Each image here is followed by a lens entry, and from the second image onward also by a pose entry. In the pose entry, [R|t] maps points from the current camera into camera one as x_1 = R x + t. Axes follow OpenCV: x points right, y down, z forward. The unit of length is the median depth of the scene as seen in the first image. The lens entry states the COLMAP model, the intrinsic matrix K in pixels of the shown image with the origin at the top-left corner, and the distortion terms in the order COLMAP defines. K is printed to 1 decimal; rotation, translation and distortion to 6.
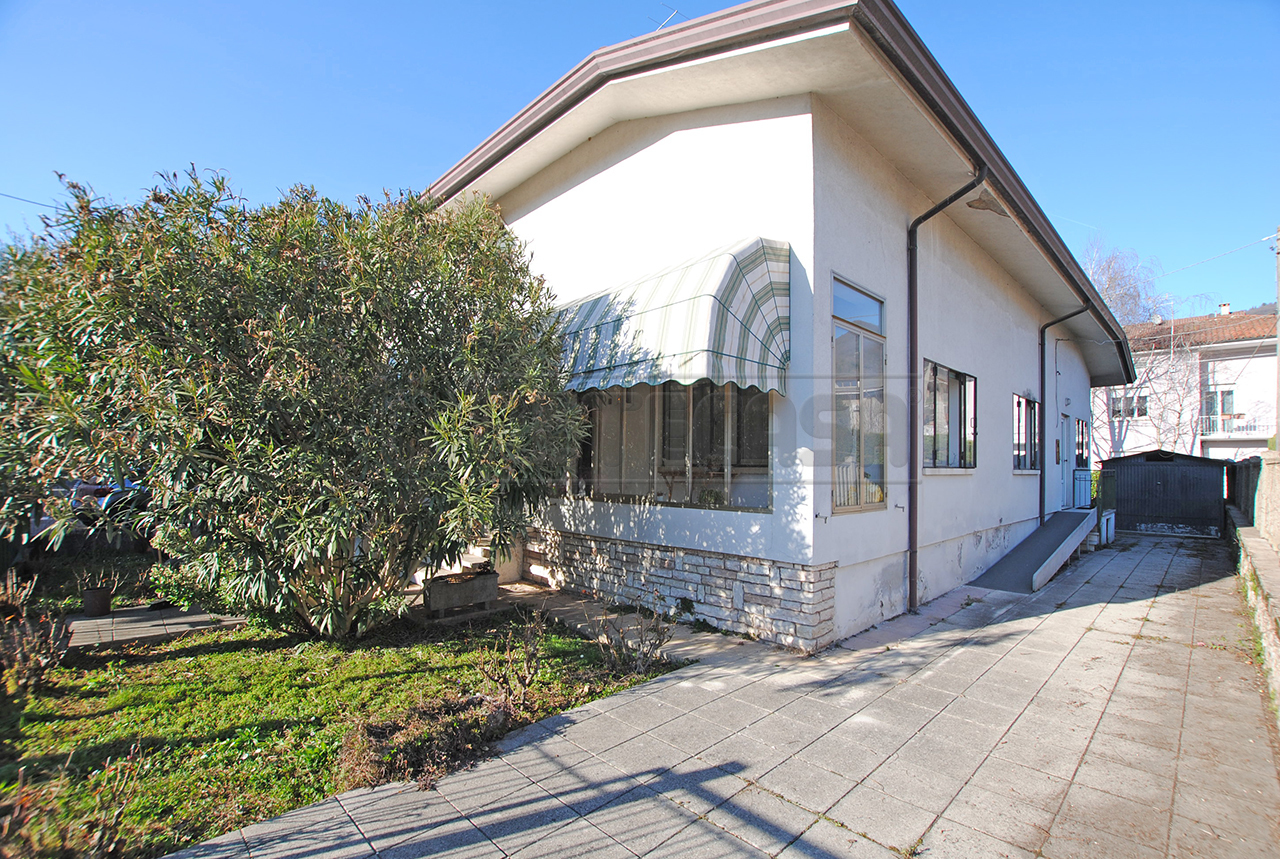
lens RADIAL K [[569.3, 0, 637.7], [0, 569.3, 440.8], [0, 0, 1]] dist [-0.031983, 0.002240]
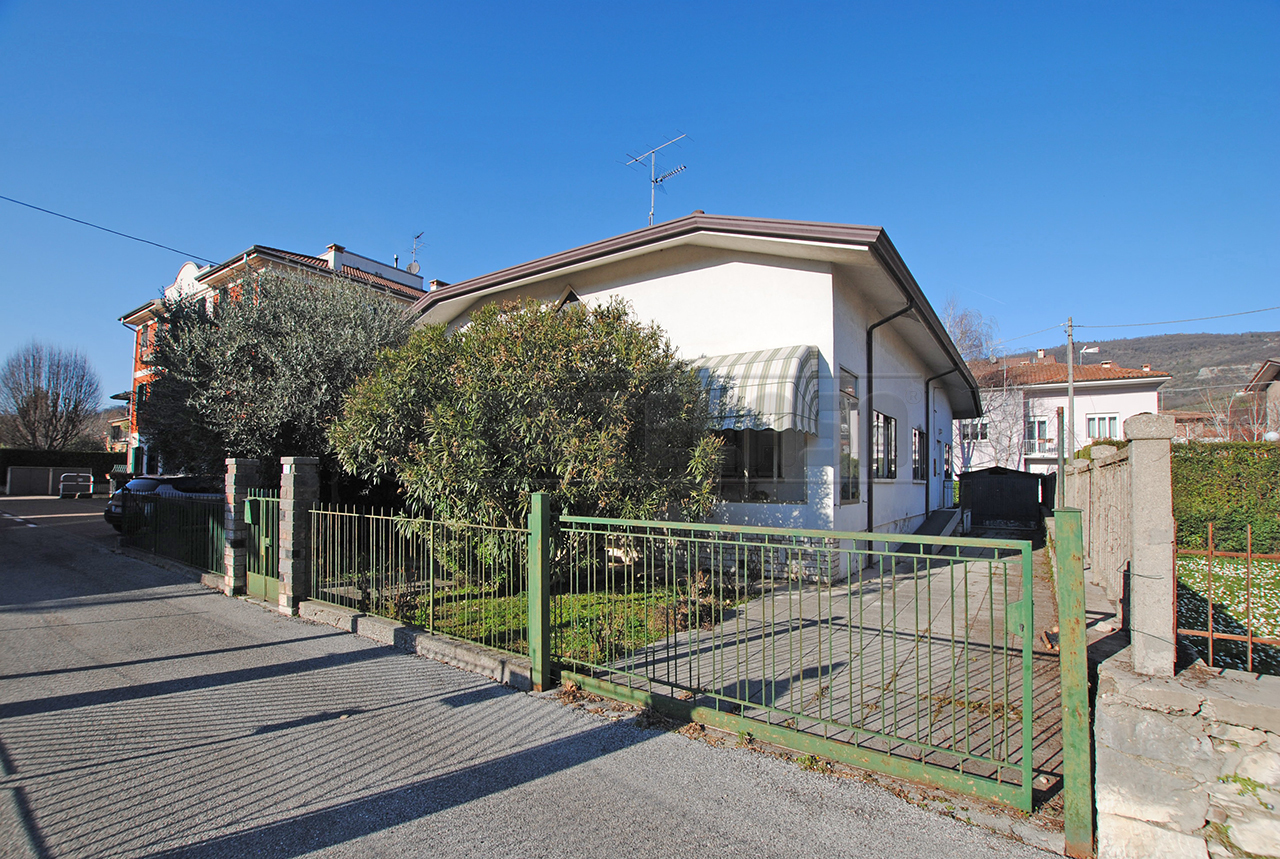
lens RADIAL K [[569.3, 0, 641.0], [0, 569.3, 433.8], [0, 0, 1]] dist [-0.031983, 0.002240]
pose [[0.980729, 0.019711, 0.194378, -0.378380], [-0.013596, 0.999371, -0.032743, -0.013399], [-0.194901, 0.029469, 0.980380, -0.372642]]
